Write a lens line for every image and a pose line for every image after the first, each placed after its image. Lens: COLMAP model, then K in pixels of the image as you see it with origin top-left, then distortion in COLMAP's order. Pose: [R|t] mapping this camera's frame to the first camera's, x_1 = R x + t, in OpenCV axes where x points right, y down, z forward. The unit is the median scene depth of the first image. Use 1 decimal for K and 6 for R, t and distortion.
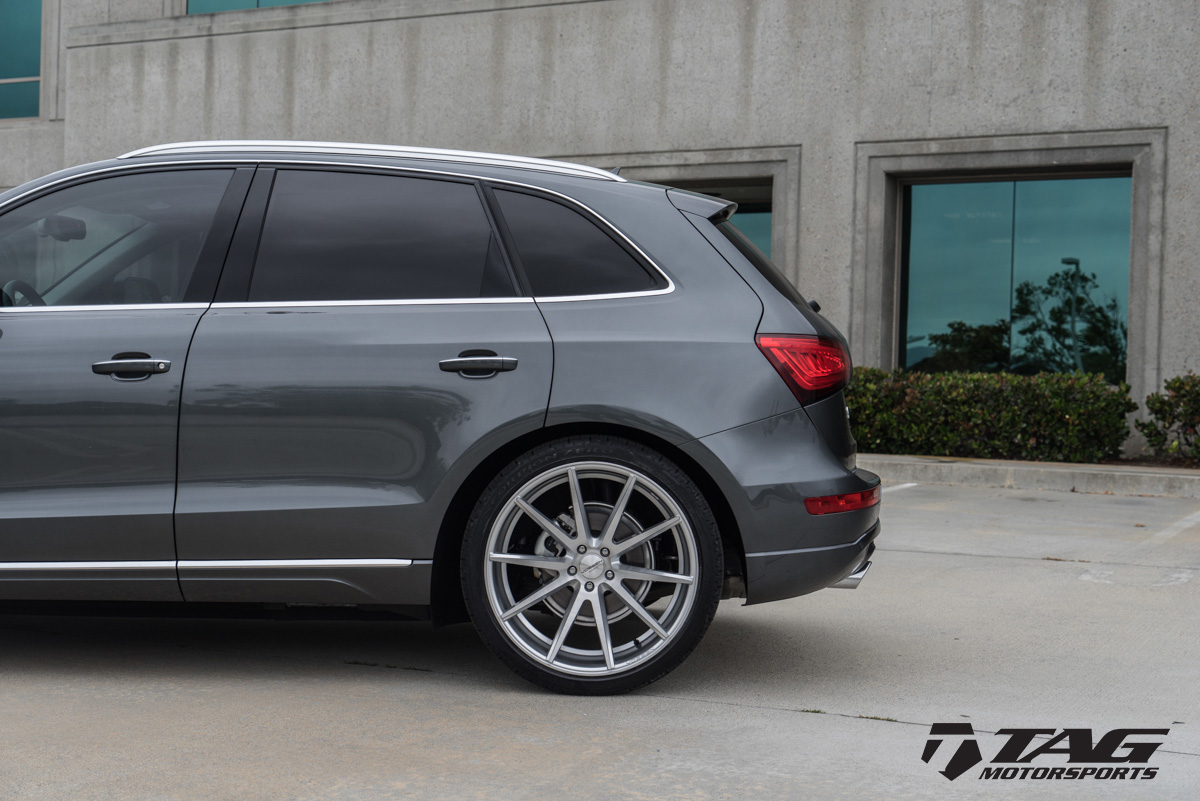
lens RADIAL K [[1652.8, 0, 600.0], [0, 1652.8, 400.5], [0, 0, 1]] dist [0.012231, 0.049036]
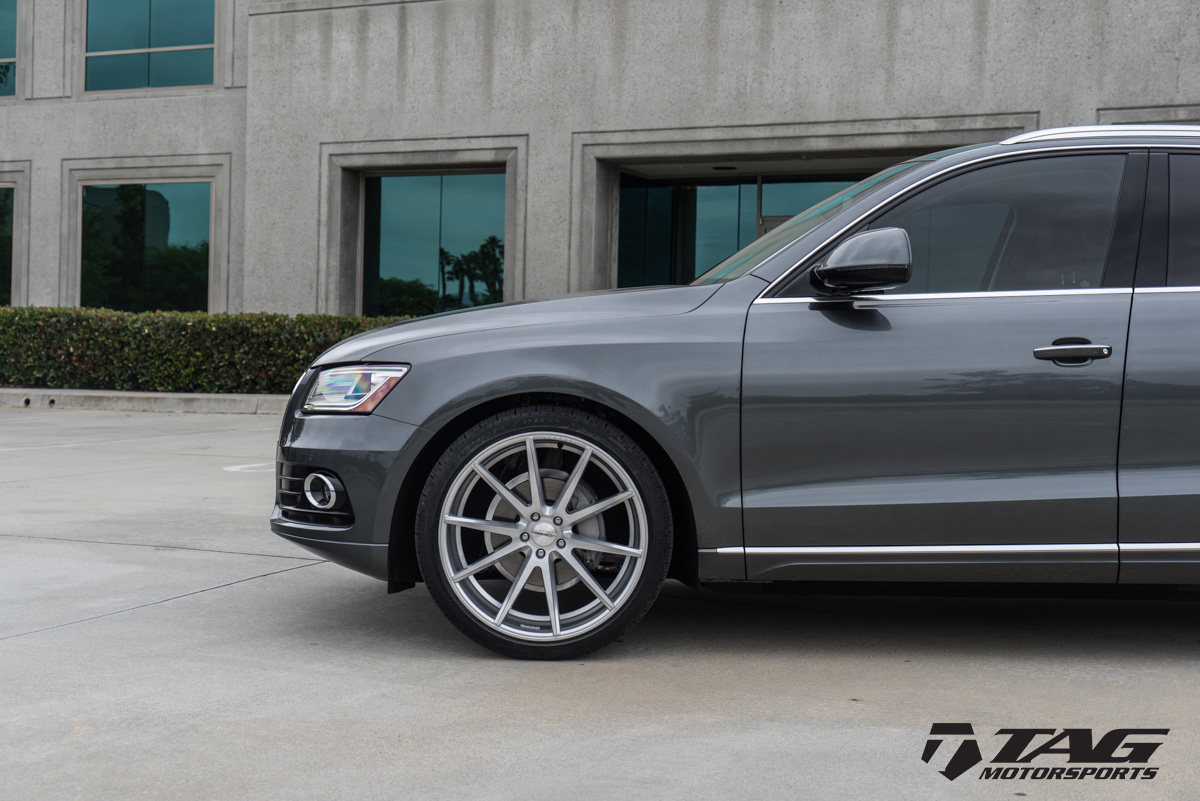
lens RADIAL K [[1659.3, 0, 601.0], [0, 1659.3, 383.0], [0, 0, 1]] dist [0.022495, 0.054648]
pose [[0.999995, -0.002445, 0.002078, -0.133762], [0.002420, 0.999928, 0.011720, -0.003283], [-0.002107, -0.011715, 0.999929, -0.003709]]
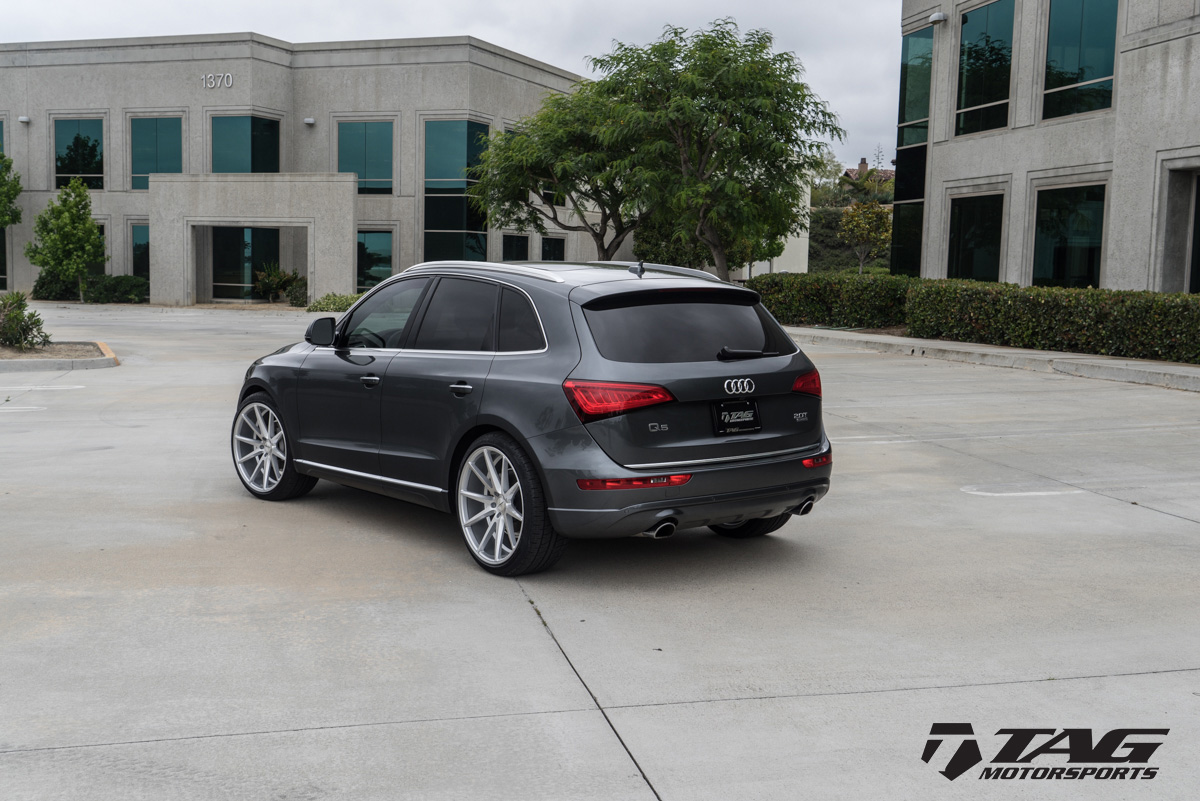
lens RADIAL K [[1328.1, 0, 600.0], [0, 1328.1, 400.5], [0, 0, 1]] dist [0.003893, 0.031133]
pose [[0.630961, 0.062838, -0.773266, 0.277168], [-0.003663, 0.996945, 0.078026, -0.029572], [0.775806, -0.046399, 0.629263, 0.041389]]
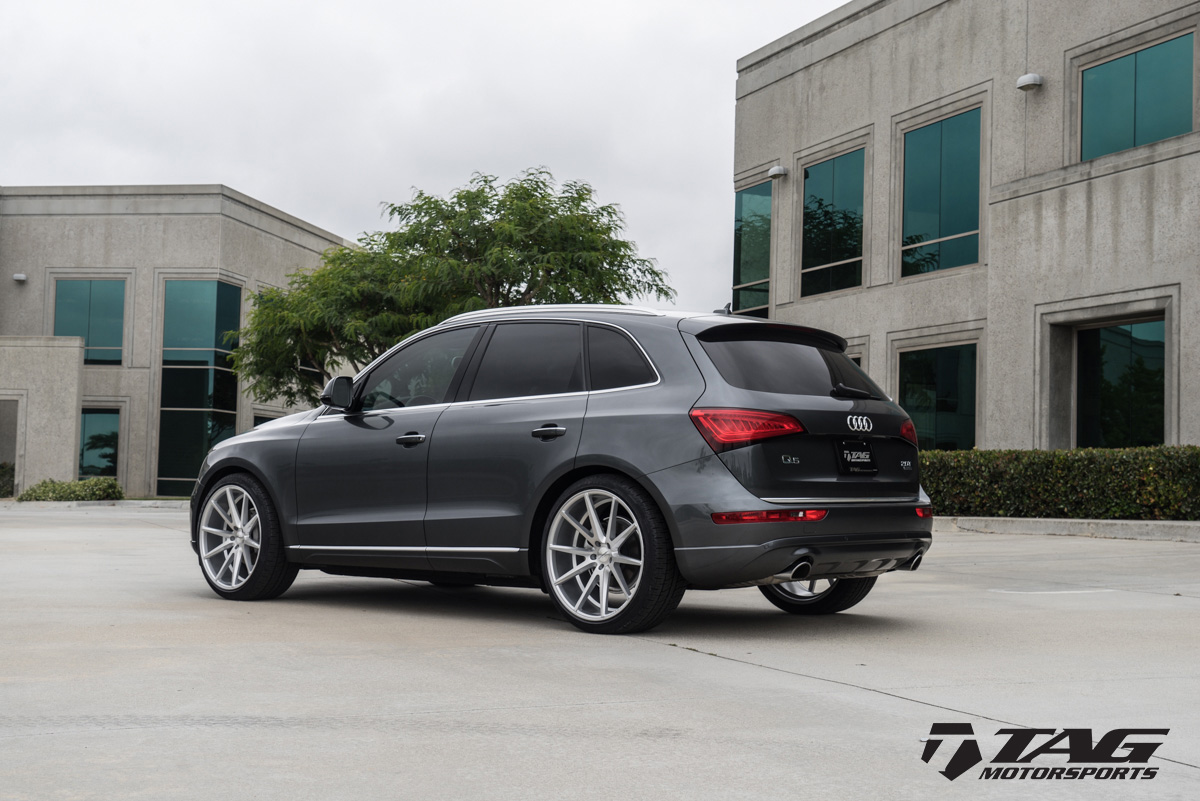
lens RADIAL K [[1560.5, 0, 600.0], [0, 1560.5, 400.5], [0, 0, 1]] dist [0.018885, 0.013170]
pose [[0.757208, -0.044641, -0.651647, 0.234961], [-0.003059, 0.997408, -0.071882, 0.014029], [0.653167, 0.056423, 0.755109, -0.039797]]
